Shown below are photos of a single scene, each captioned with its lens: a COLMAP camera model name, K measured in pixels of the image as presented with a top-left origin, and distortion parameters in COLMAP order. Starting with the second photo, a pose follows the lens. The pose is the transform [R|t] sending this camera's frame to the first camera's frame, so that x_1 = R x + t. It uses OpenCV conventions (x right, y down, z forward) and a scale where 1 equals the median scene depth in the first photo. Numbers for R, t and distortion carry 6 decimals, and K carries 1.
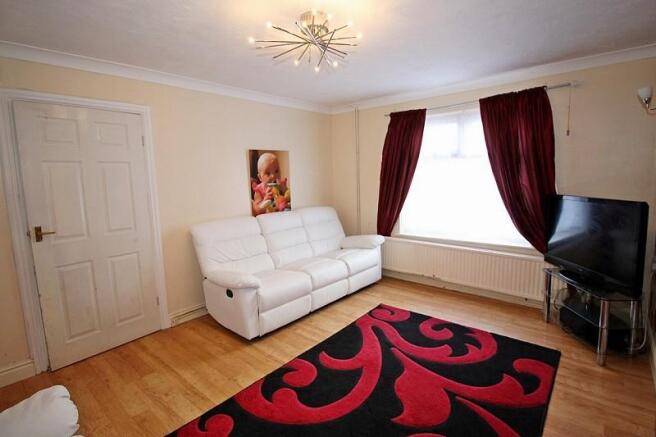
lens RADIAL K [[326.4, 0, 327.8], [0, 326.4, 216.4], [0, 0, 1]] dist [-0.011565, 0.000109]
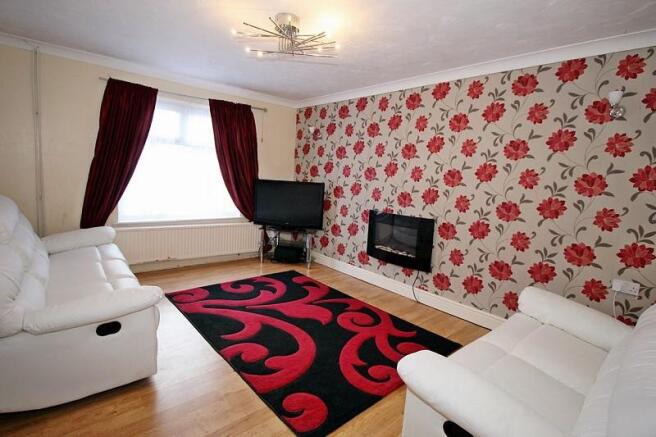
lens RADIAL K [[326.4, 0, 327.8], [0, 326.4, 219.0], [0, 0, 1]] dist [-0.011565, 0.000109]
pose [[0.134982, -0.097060, 0.986083, -0.791243], [0.060044, 0.994163, 0.089636, -0.000433], [-0.989027, 0.047109, 0.140022, 0.468204]]
